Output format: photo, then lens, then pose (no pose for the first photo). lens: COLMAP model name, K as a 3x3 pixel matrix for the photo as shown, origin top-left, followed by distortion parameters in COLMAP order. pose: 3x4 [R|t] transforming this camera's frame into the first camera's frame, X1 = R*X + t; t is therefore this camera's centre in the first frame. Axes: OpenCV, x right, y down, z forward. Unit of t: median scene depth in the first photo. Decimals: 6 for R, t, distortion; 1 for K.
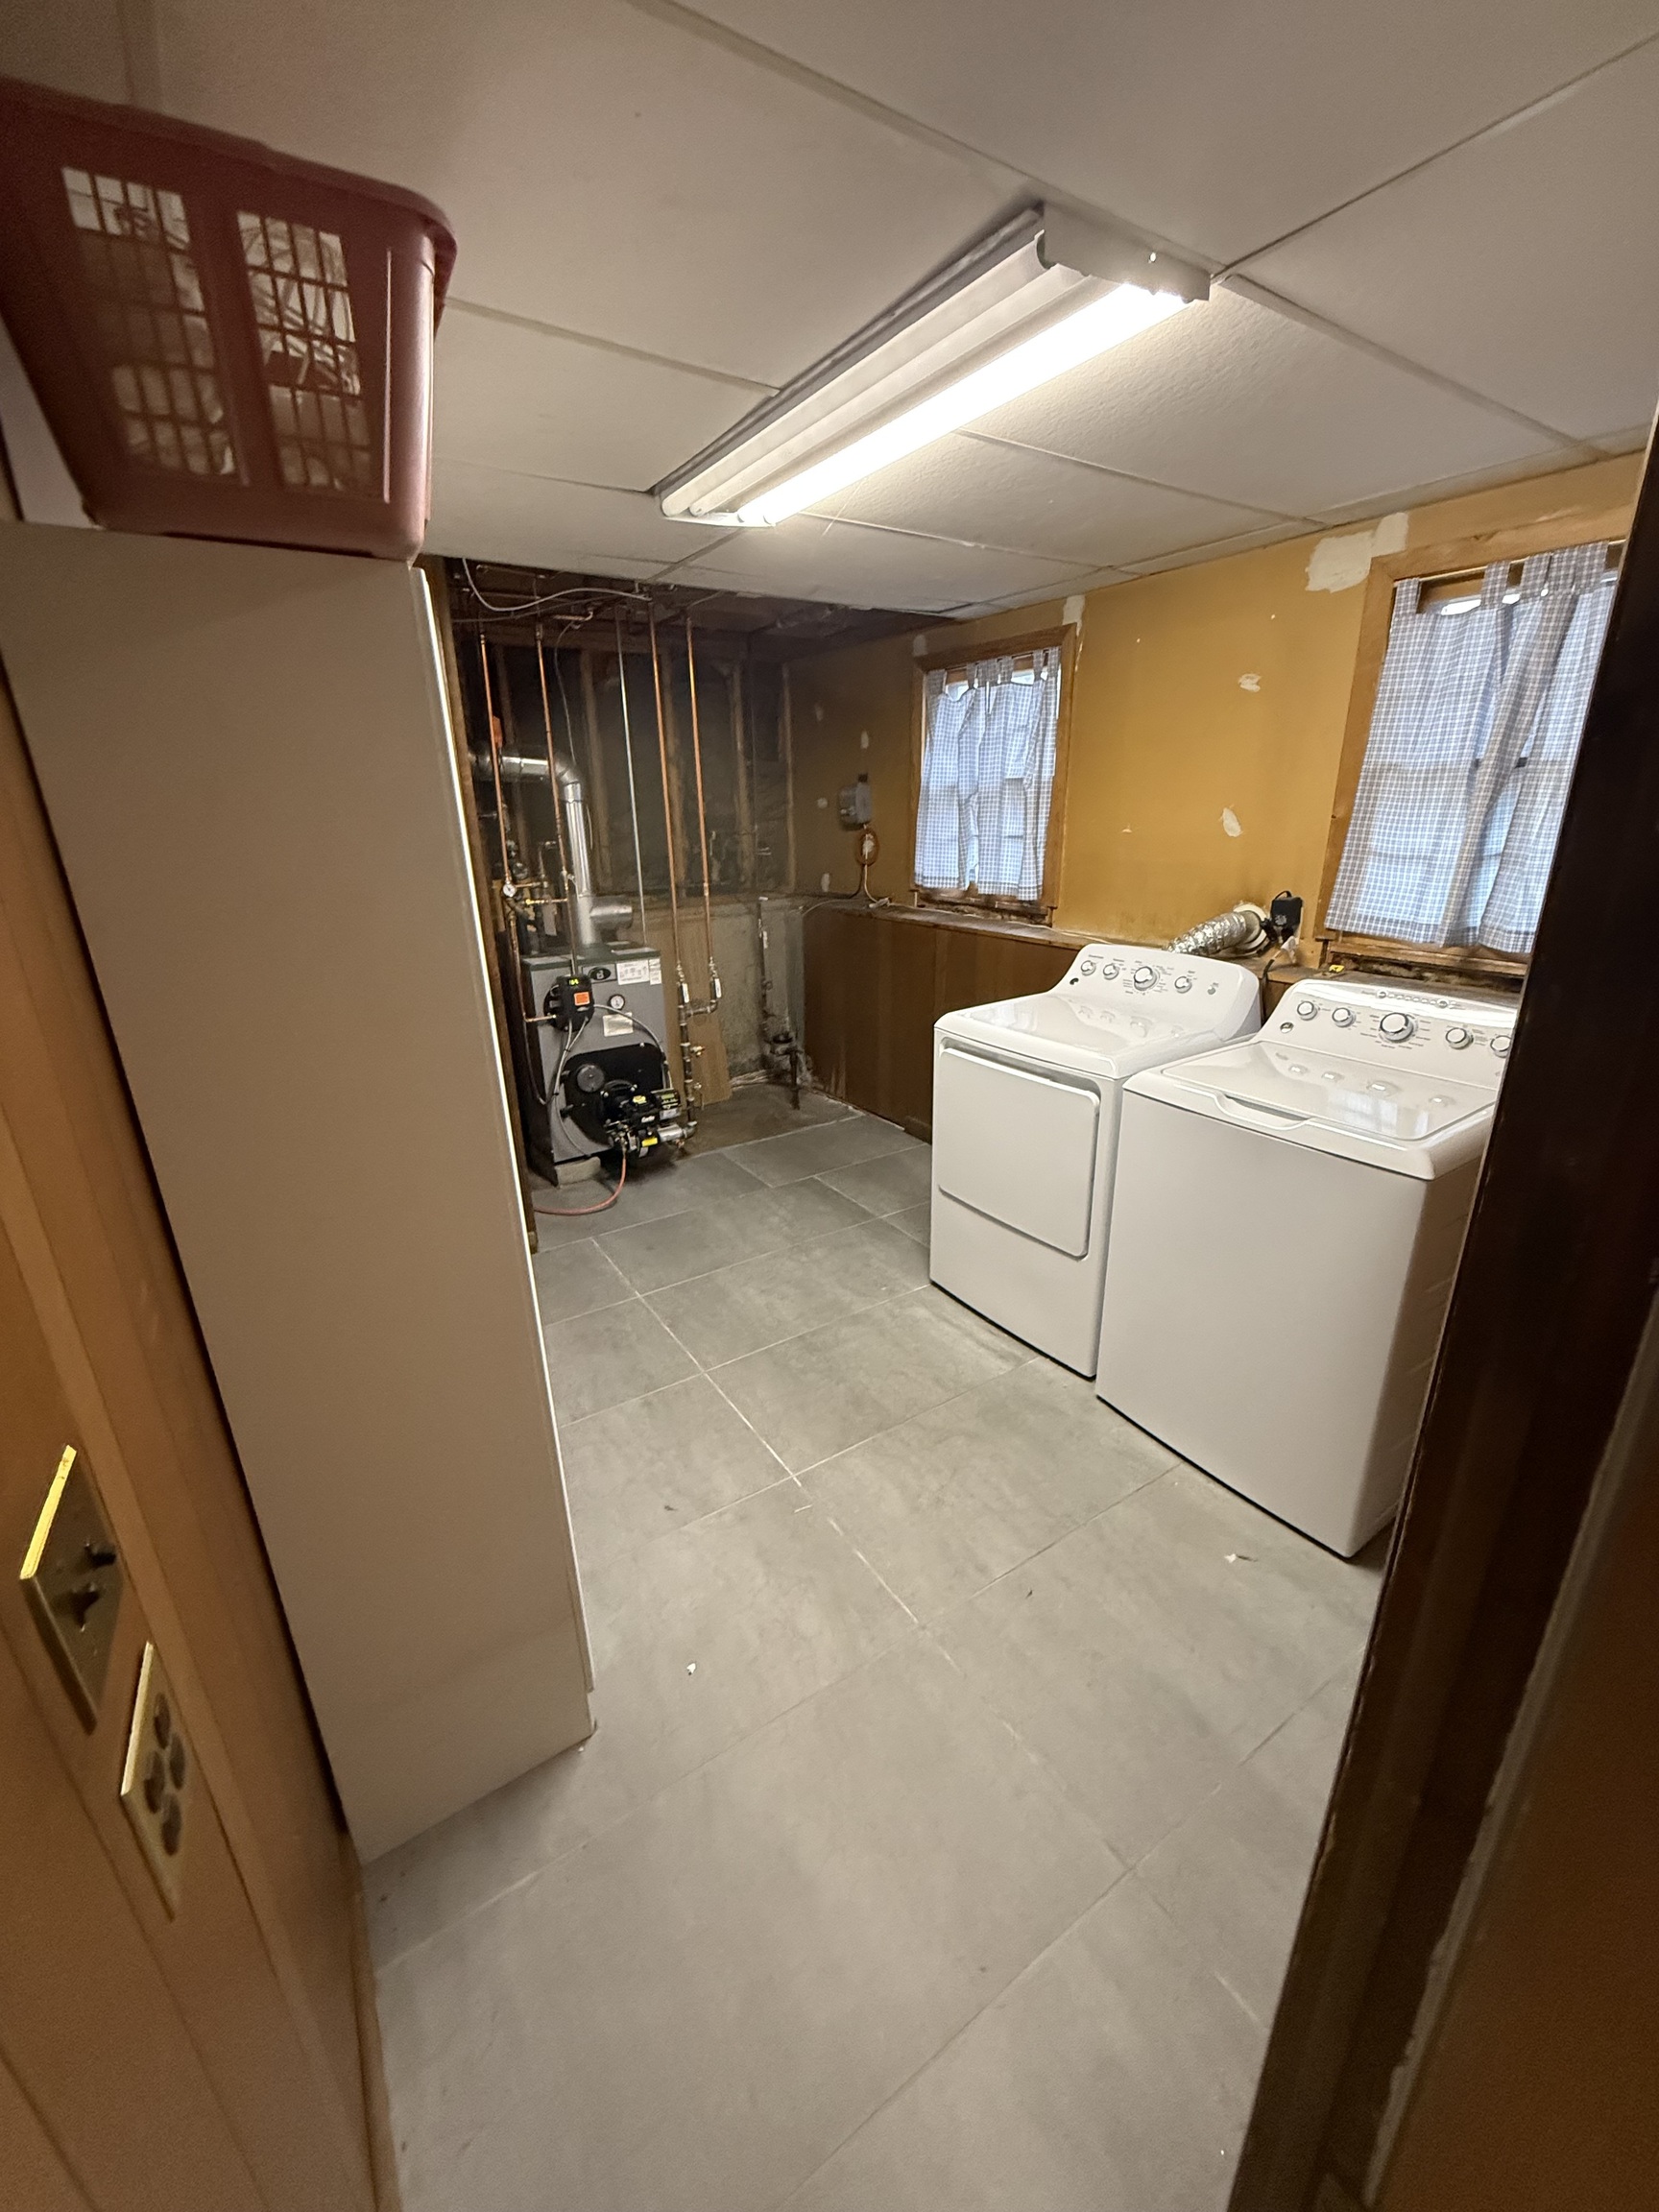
lens RADIAL K [[880.9, 0, 847.1], [0, 880.9, 1111.4], [0, 0, 1]] dist [0.001384, 0.000015]
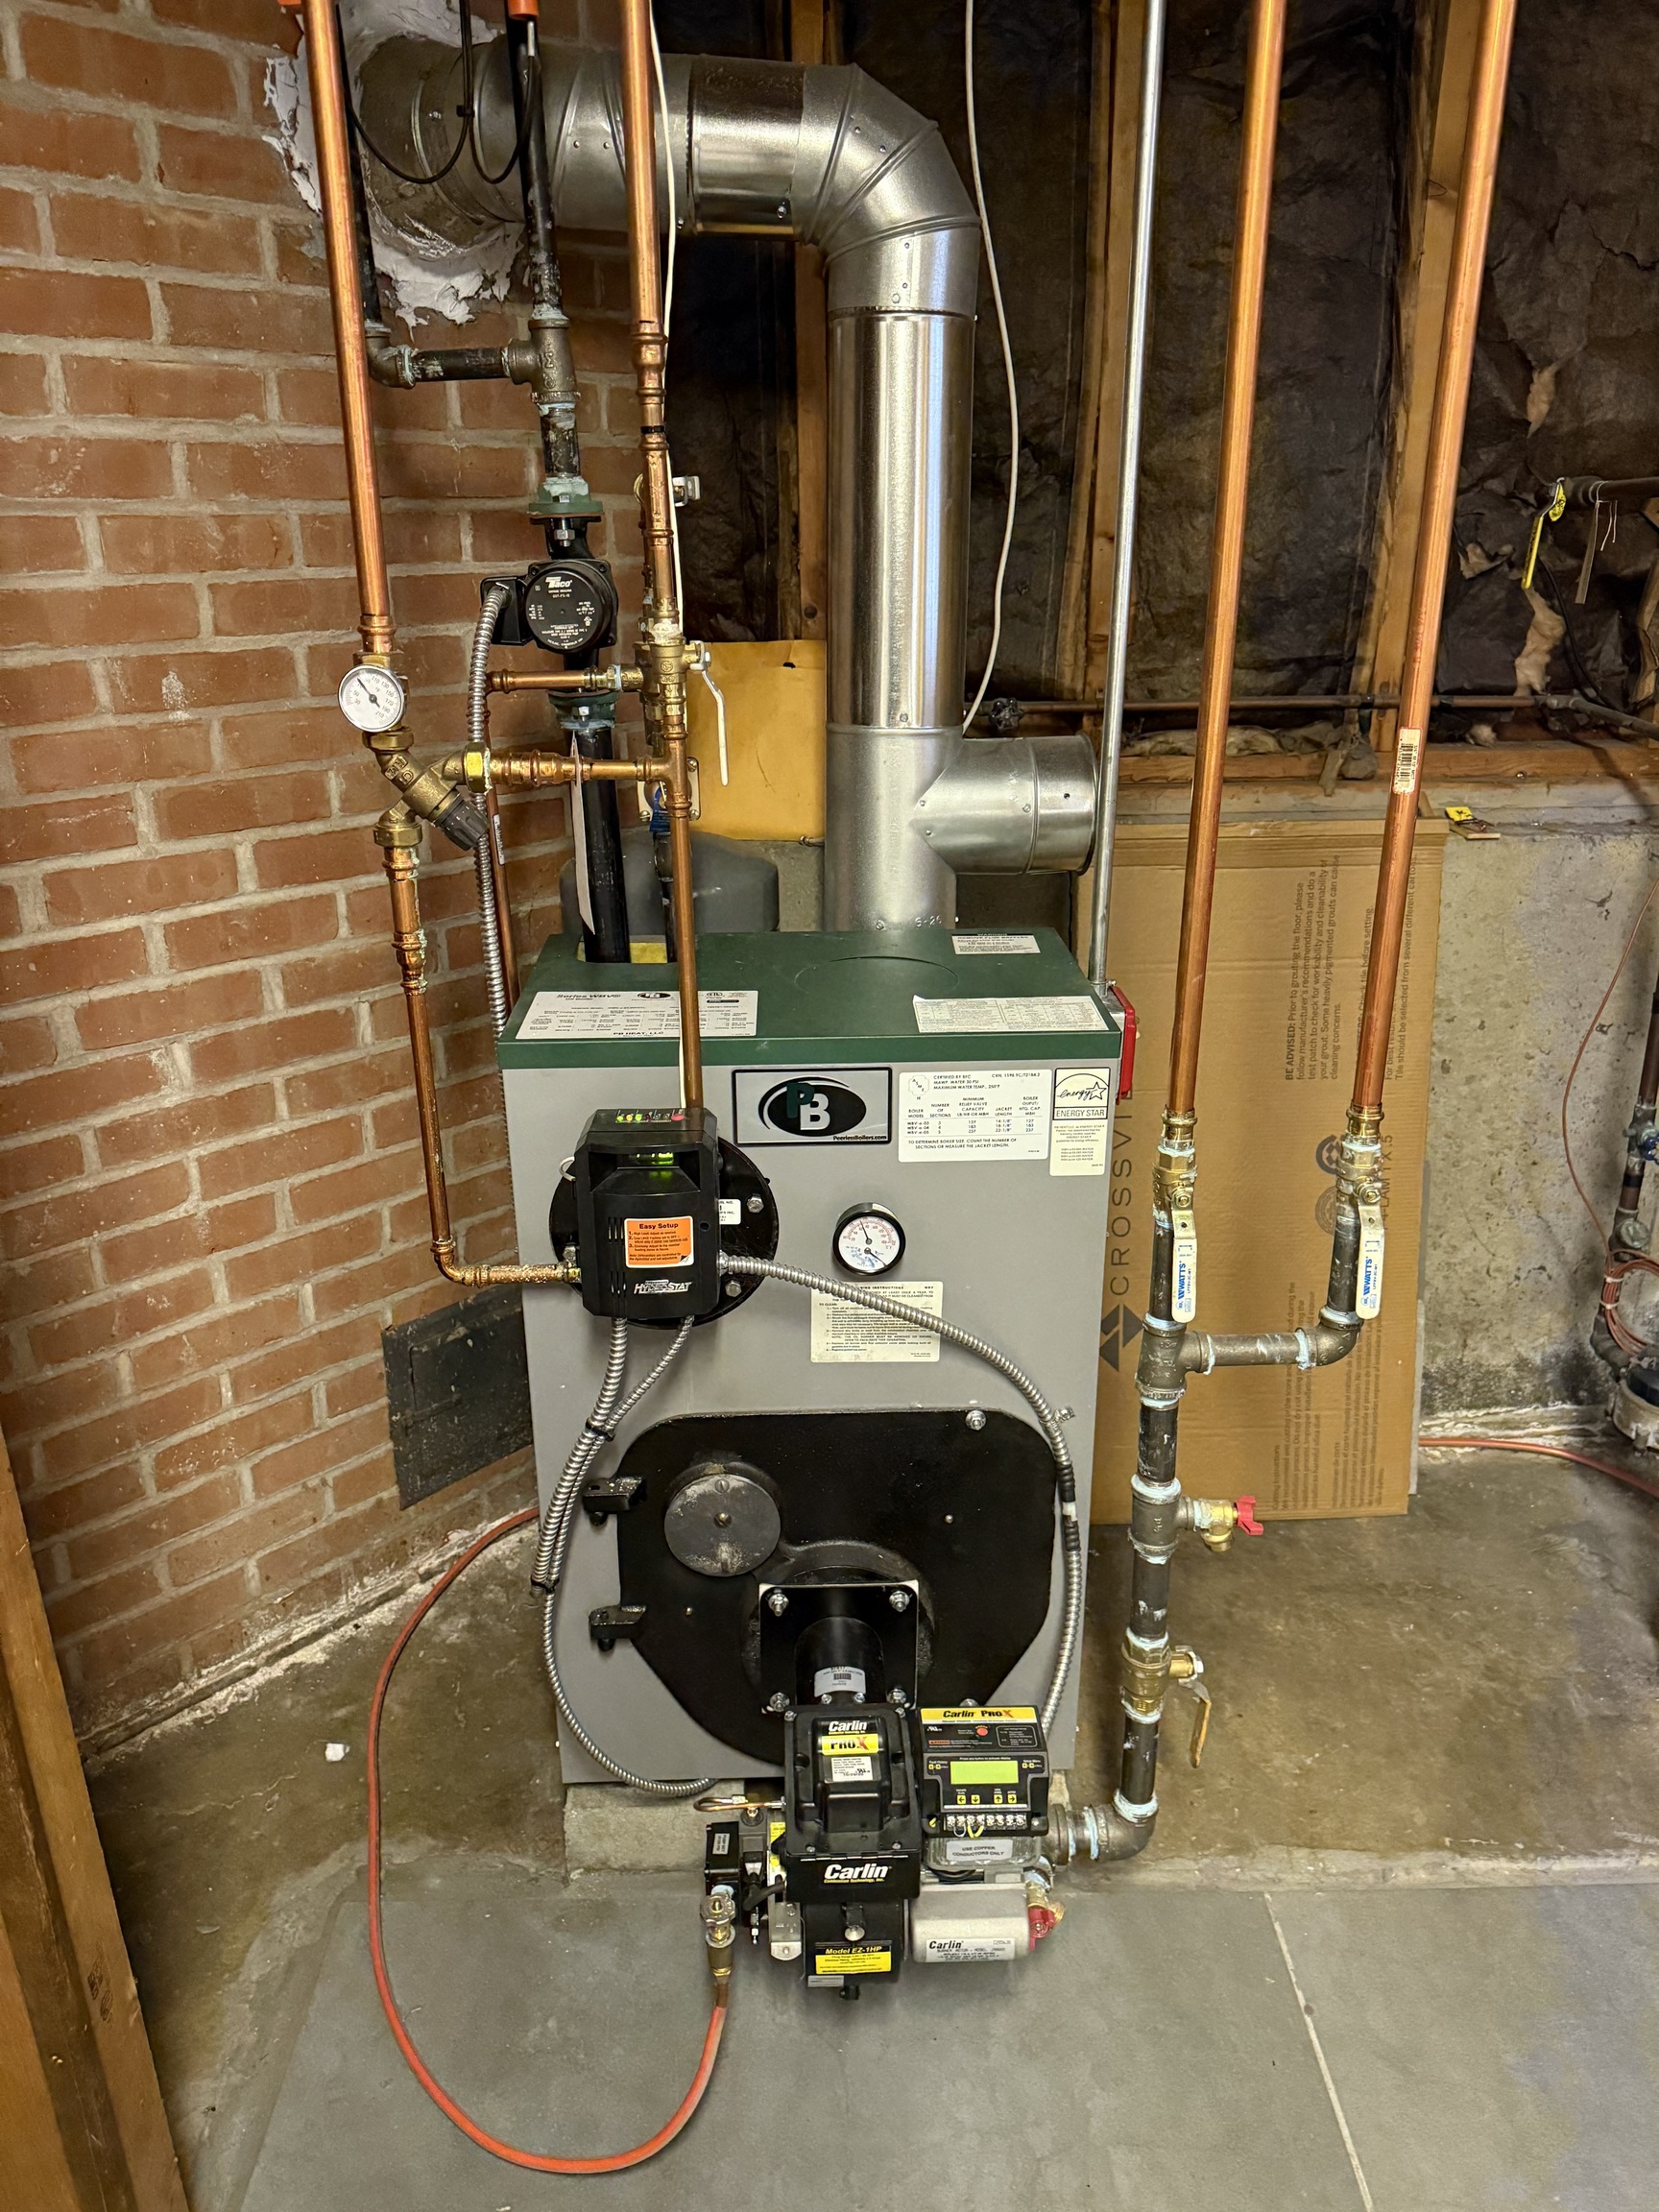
lens RADIAL K [[1560.5, 0, 832.0], [0, 1560.5, 1120.9], [0, 0, 1]] dist [0.033738, -0.008763]
pose [[0.836336, 0.205296, -0.508326, -0.077463], [-0.184462, 0.978551, 0.091714, -0.181894], [0.516252, 0.017063, 0.856267, 0.646797]]
